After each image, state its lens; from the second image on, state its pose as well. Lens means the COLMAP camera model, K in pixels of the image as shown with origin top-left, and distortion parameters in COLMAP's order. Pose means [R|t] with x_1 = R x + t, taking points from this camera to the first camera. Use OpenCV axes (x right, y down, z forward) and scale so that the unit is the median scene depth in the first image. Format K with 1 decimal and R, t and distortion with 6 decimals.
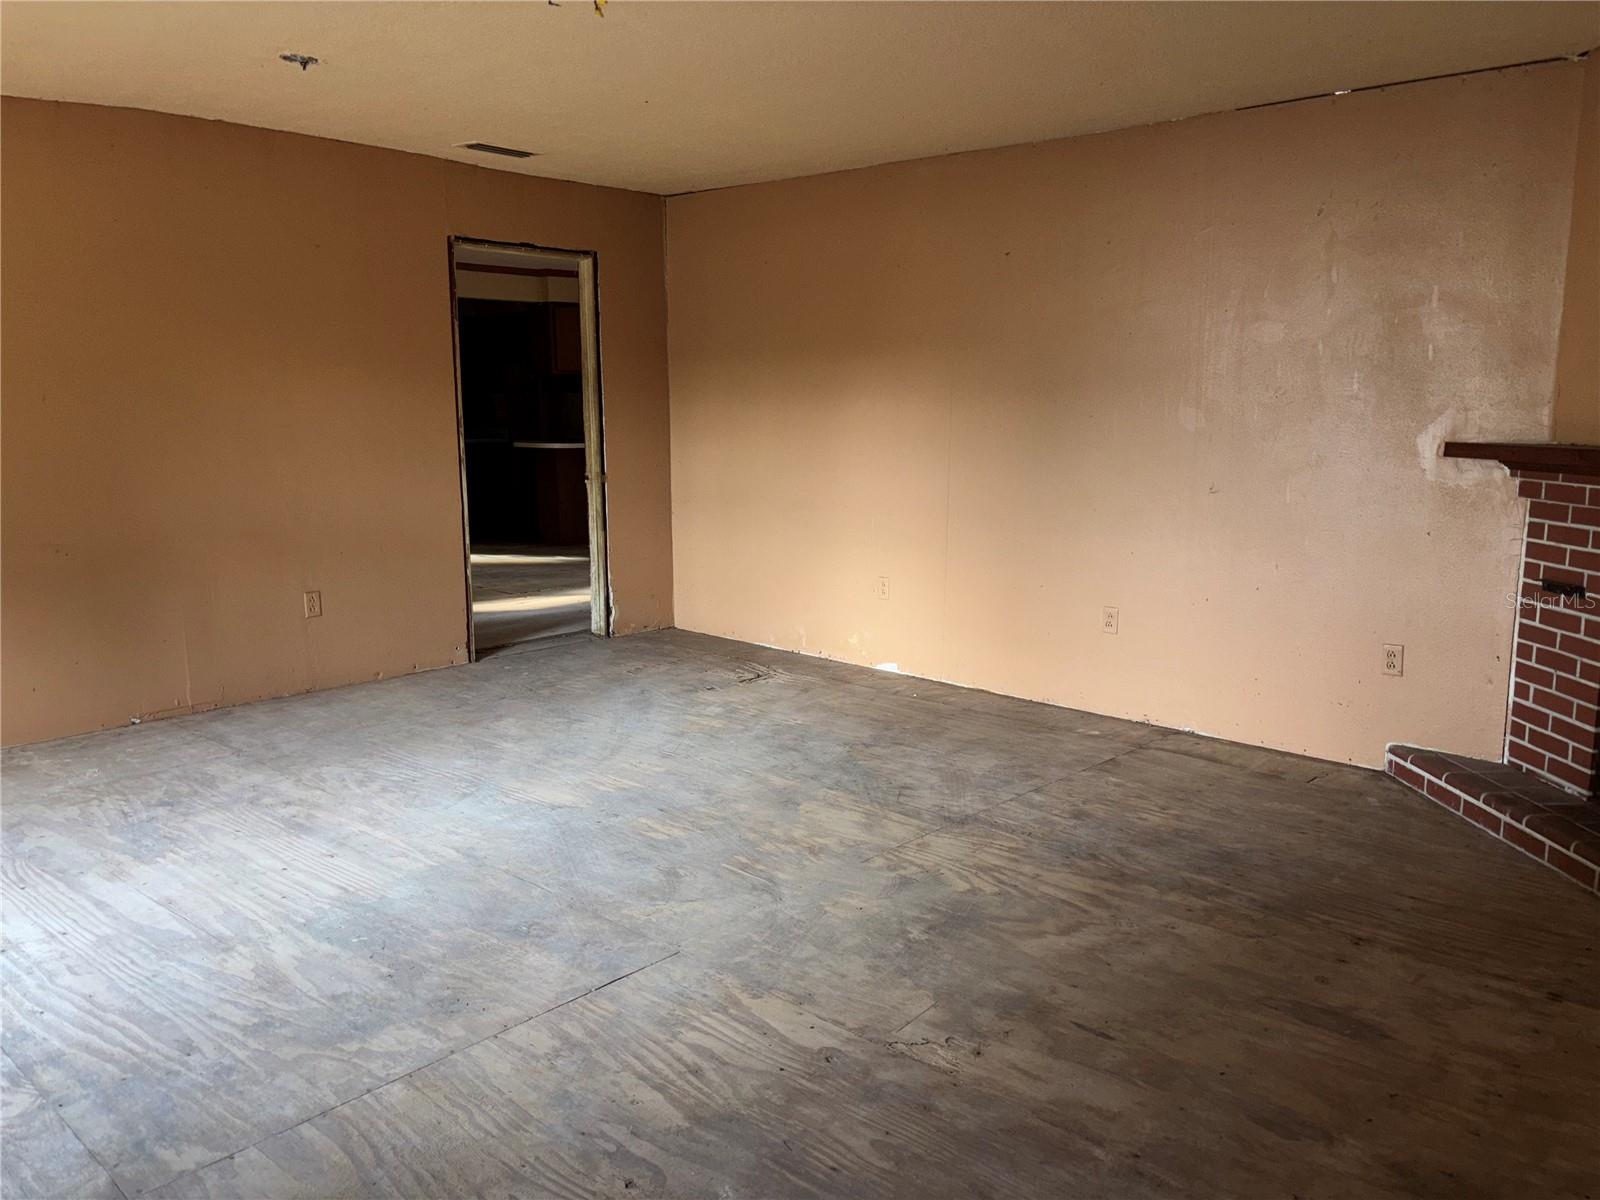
lens RADIAL K [[1175.6, 0, 793.9], [0, 1175.6, 597.7], [0, 0, 1]] dist [0.064513, -0.054620]
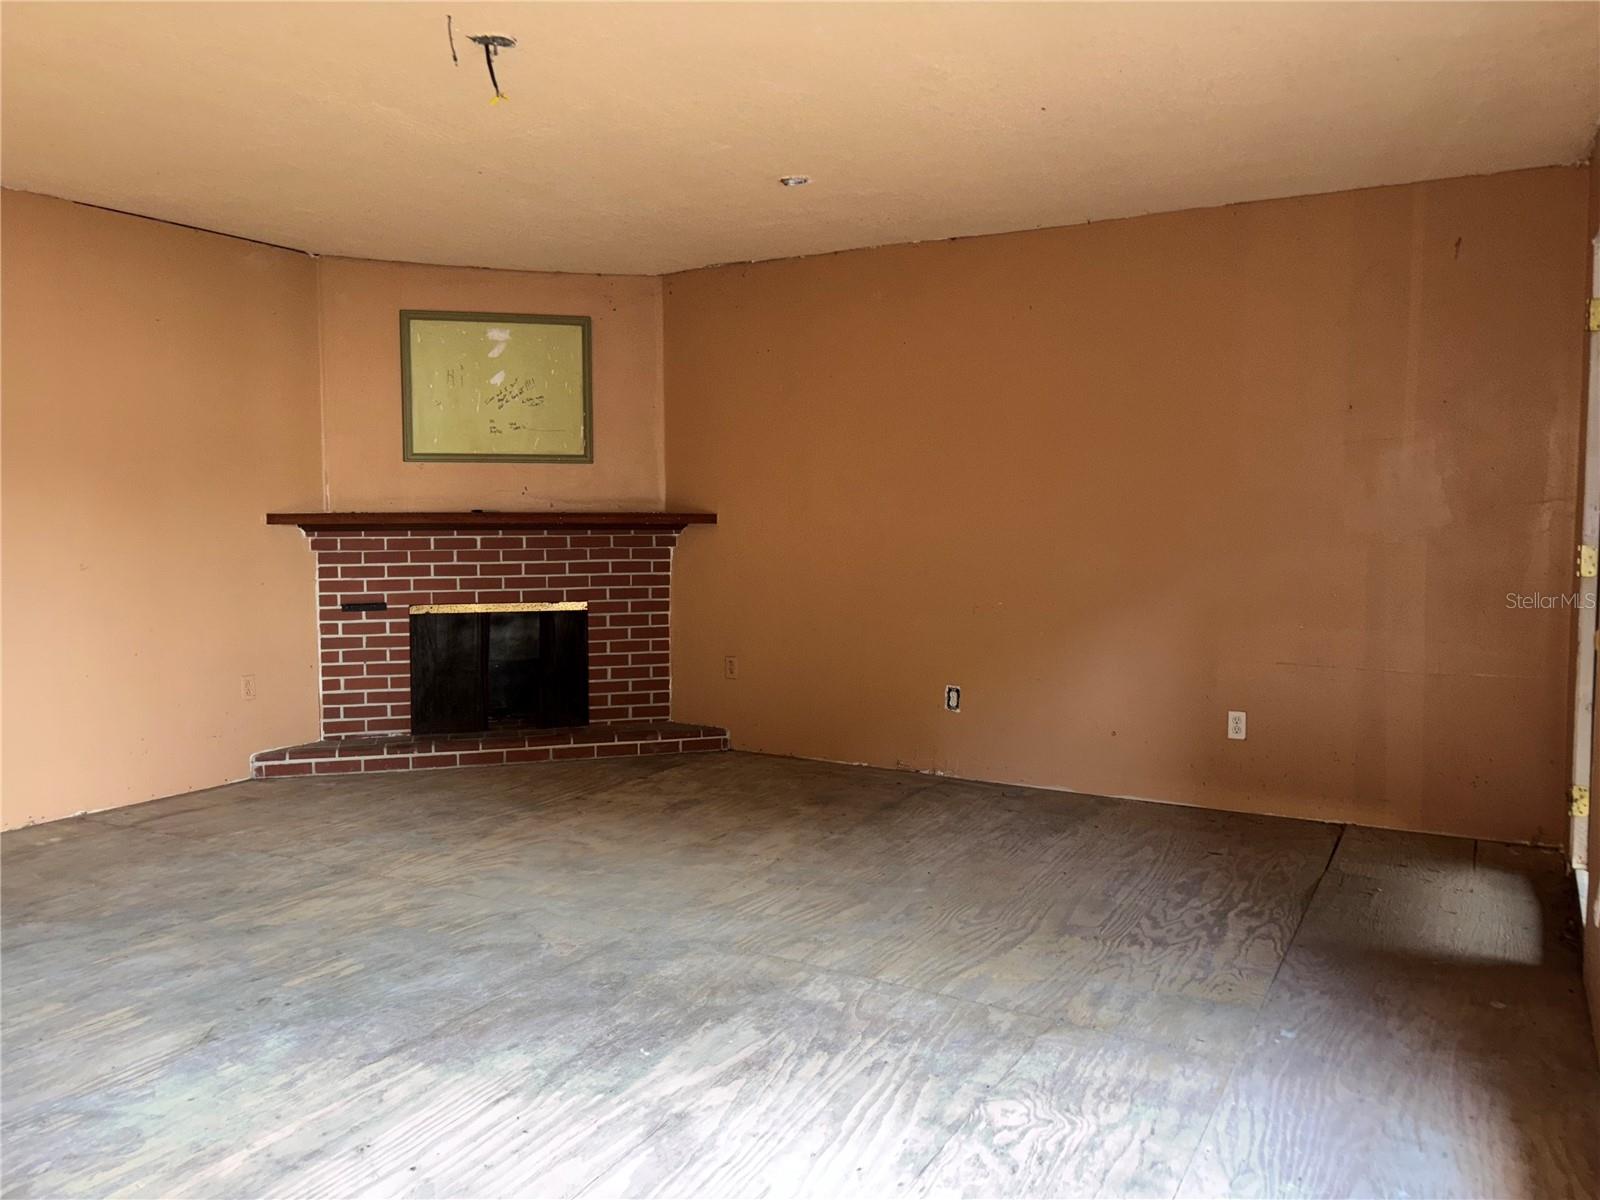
lens RADIAL K [[1175.6, 0, 793.9], [0, 1175.6, 597.7], [0, 0, 1]] dist [0.064513, -0.054620]
pose [[-0.191248, -0.080927, 0.978200, -0.950054], [0.159848, 0.980723, 0.112388, -0.103254], [-0.968438, 0.177857, -0.174625, 0.753241]]
